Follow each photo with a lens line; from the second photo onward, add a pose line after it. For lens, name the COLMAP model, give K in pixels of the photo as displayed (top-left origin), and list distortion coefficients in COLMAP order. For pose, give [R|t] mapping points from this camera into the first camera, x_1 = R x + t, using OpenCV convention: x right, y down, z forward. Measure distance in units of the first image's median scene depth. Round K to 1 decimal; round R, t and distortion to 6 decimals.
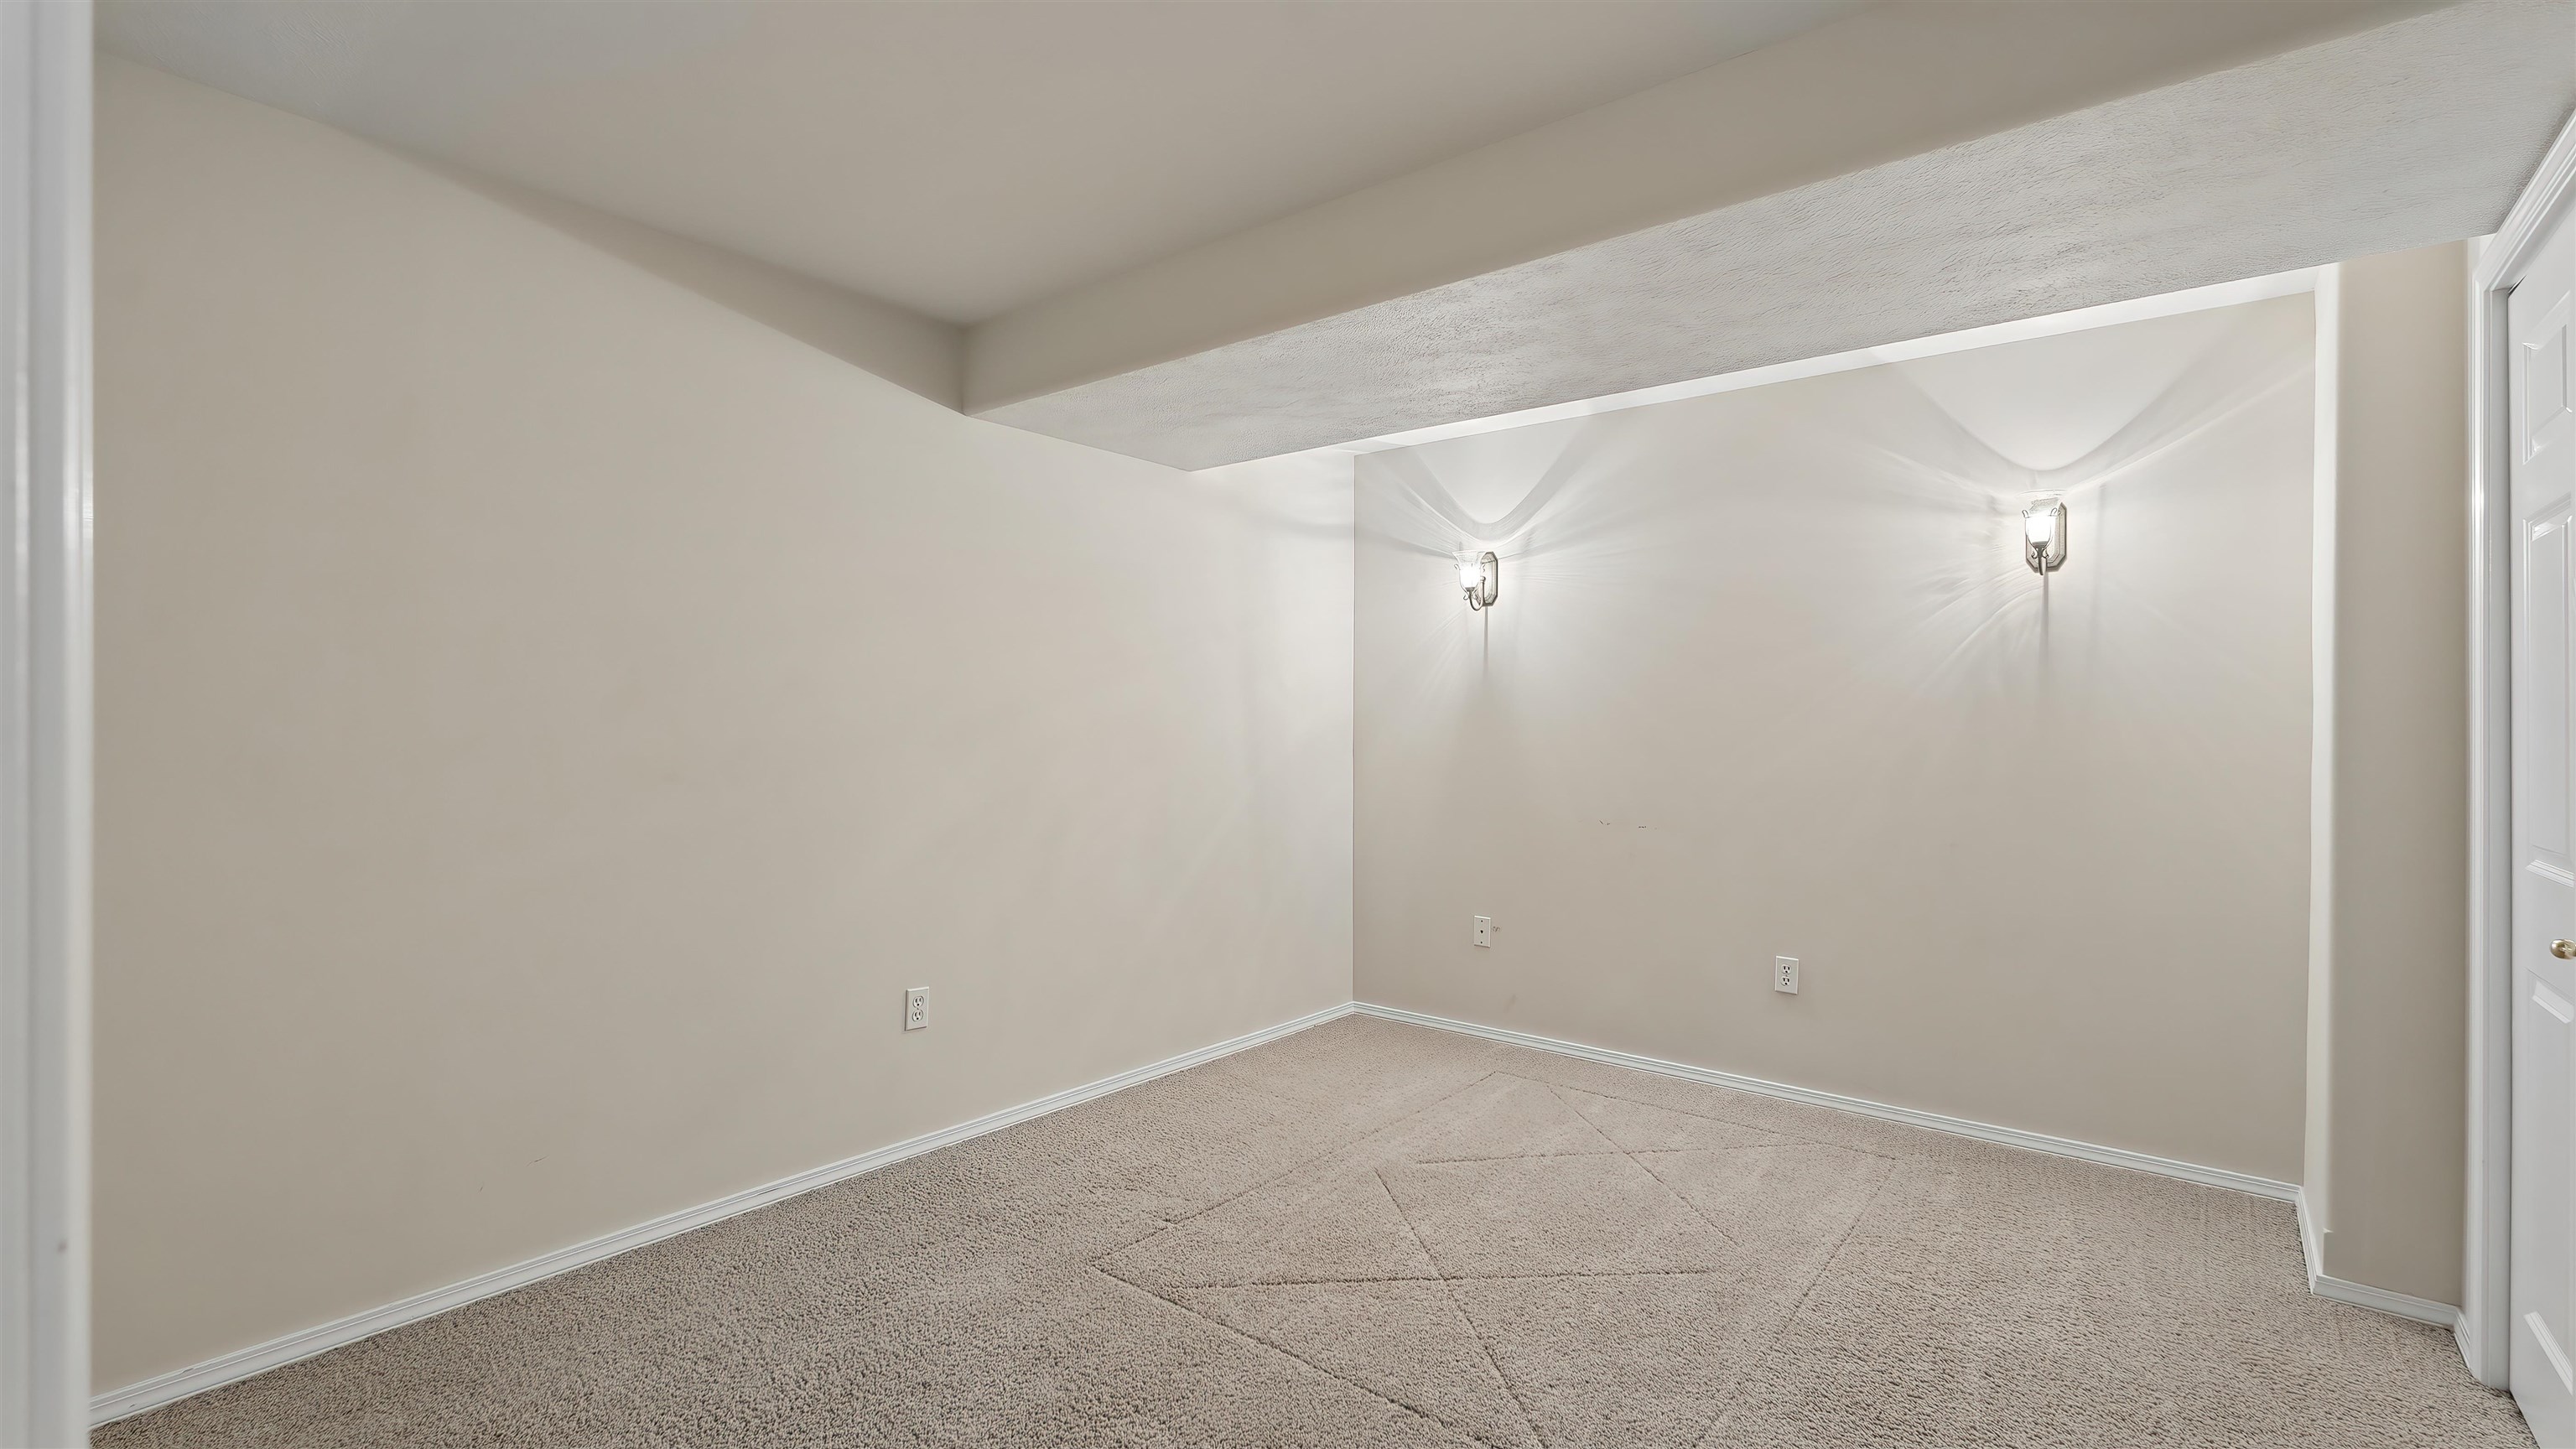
lens RADIAL K [[1127.0, 0, 1285.8], [0, 1127.0, 729.0], [0, 0, 1]] dist [-0.004214, 0.000791]
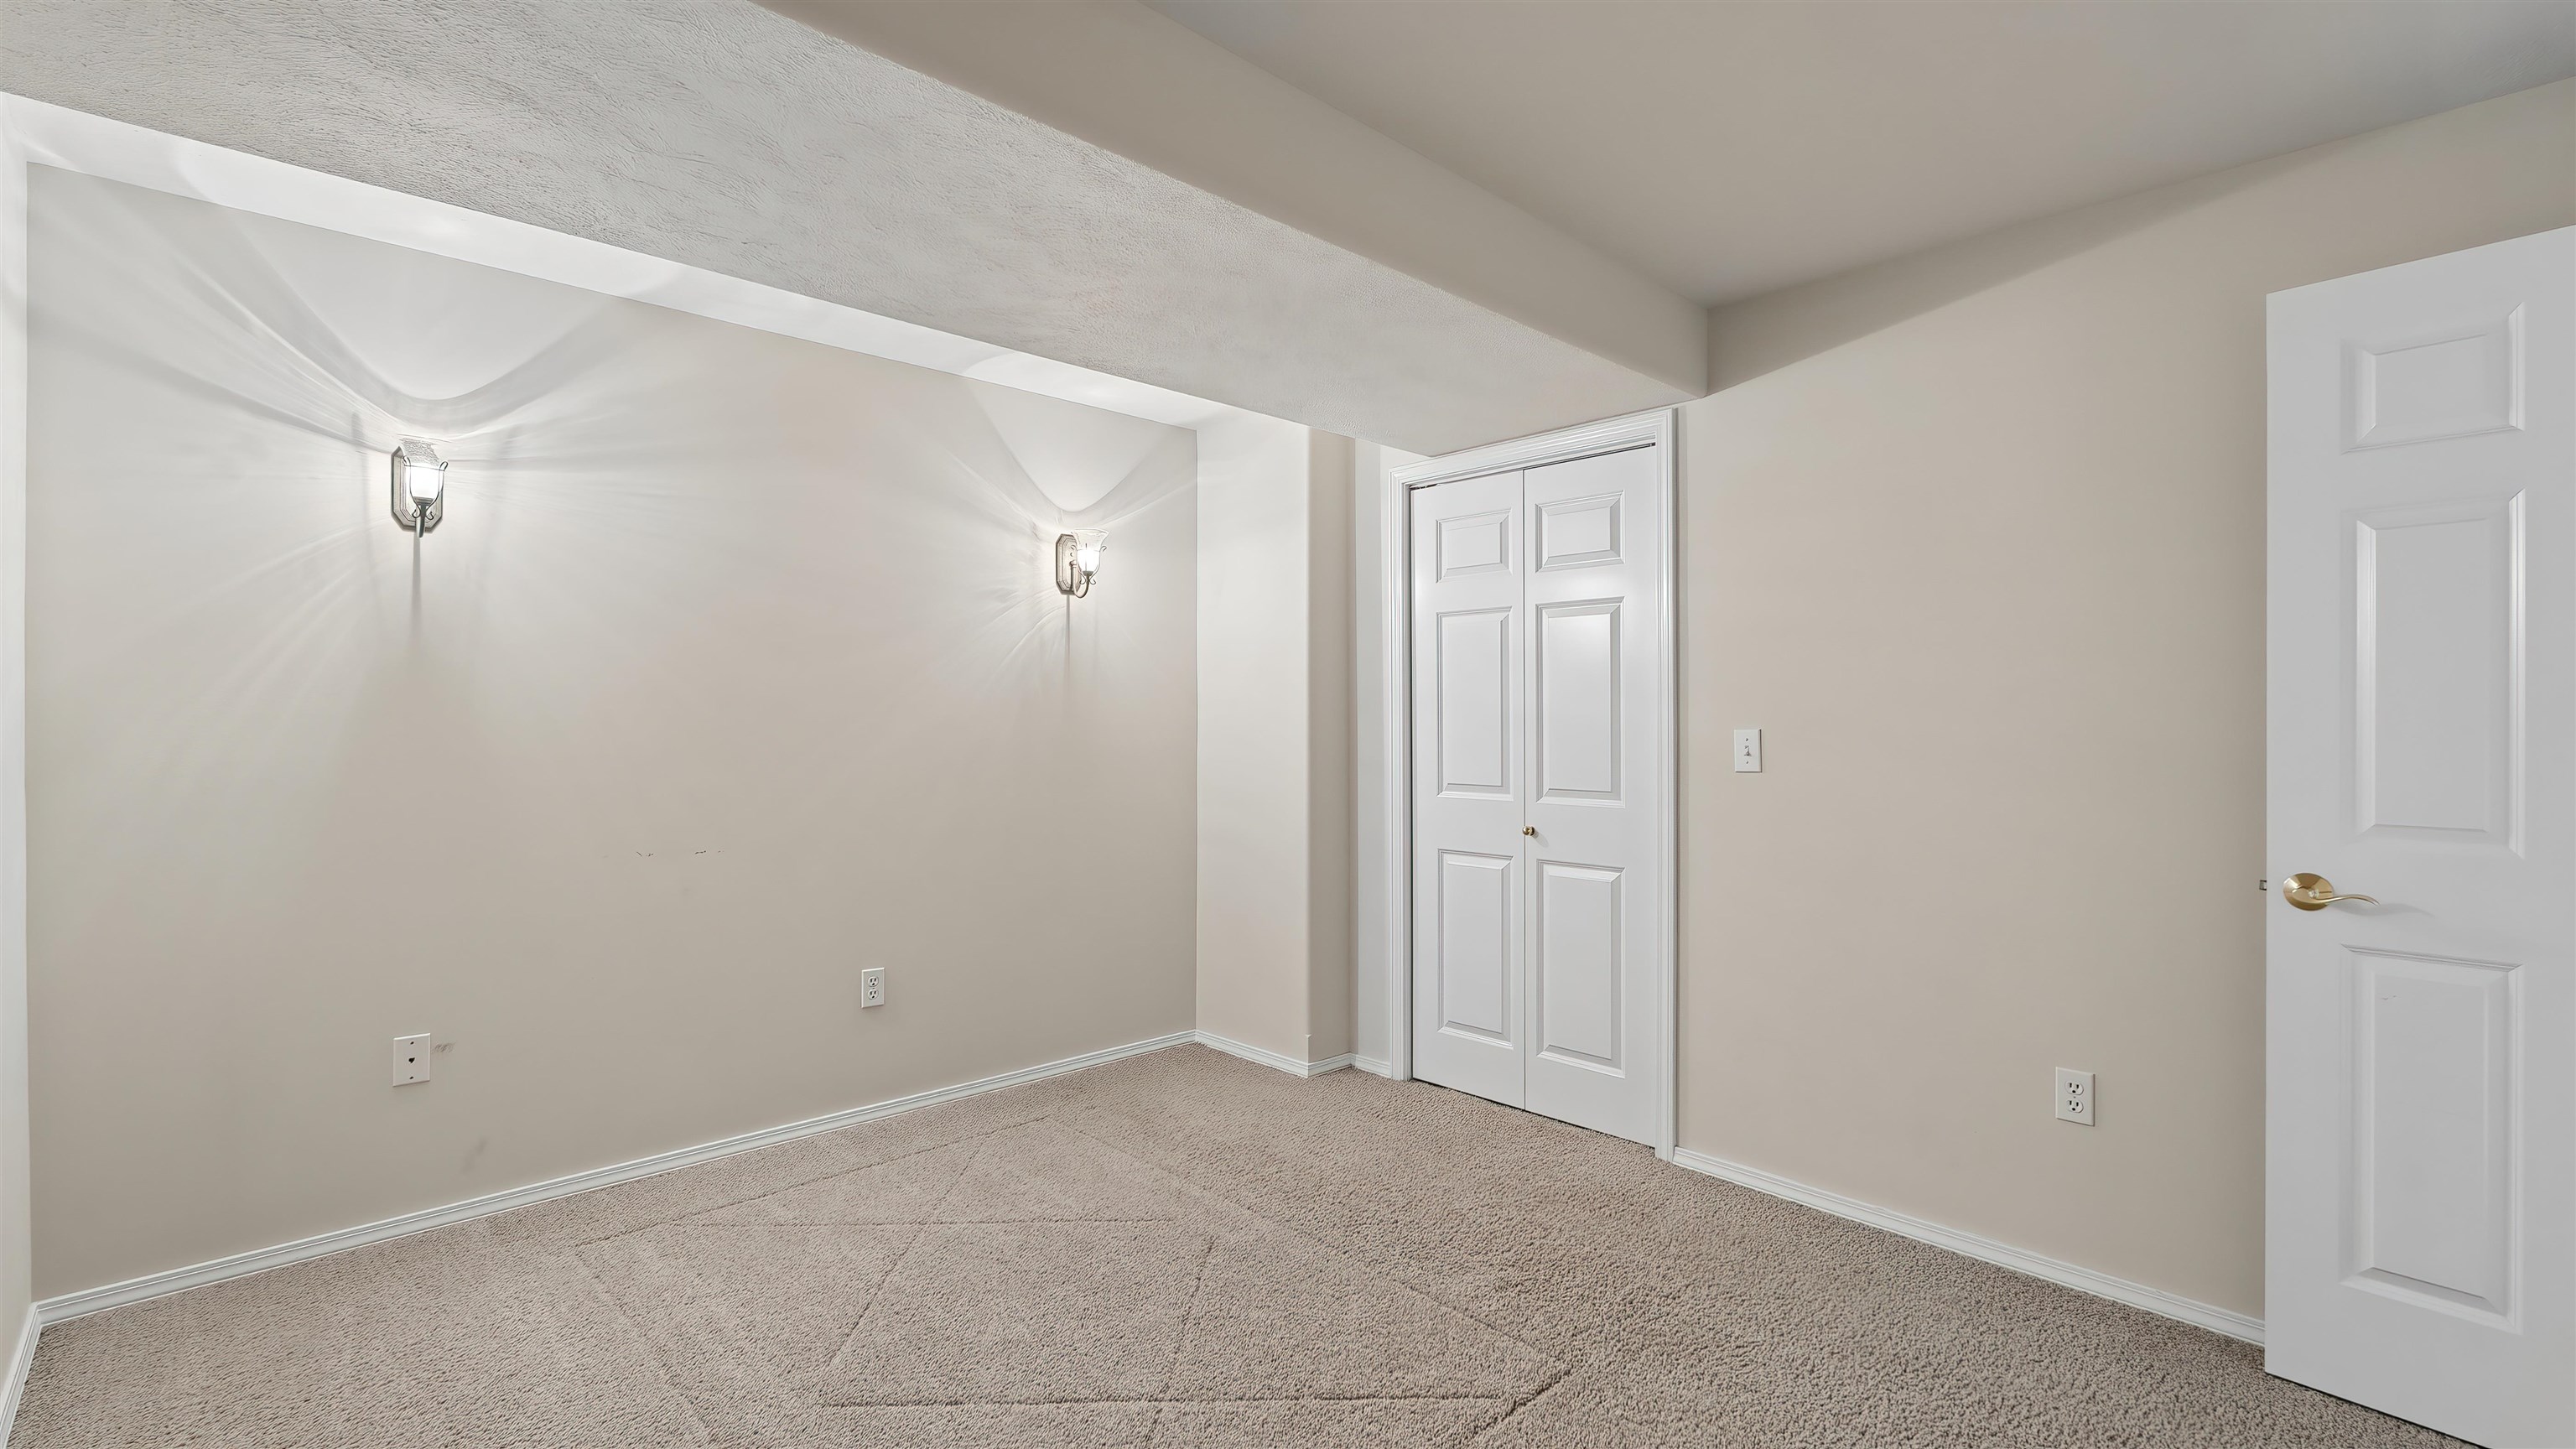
lens RADIAL K [[1127.0, 0, 1279.5], [0, 1127.0, 723.4], [0, 0, 1]] dist [-0.004214, 0.000791]
pose [[0.138955, -0.004739, 0.990287, -0.463865], [0.006797, 0.999970, 0.003831, -0.003608], [-0.990275, 0.006199, 0.138983, 0.564740]]
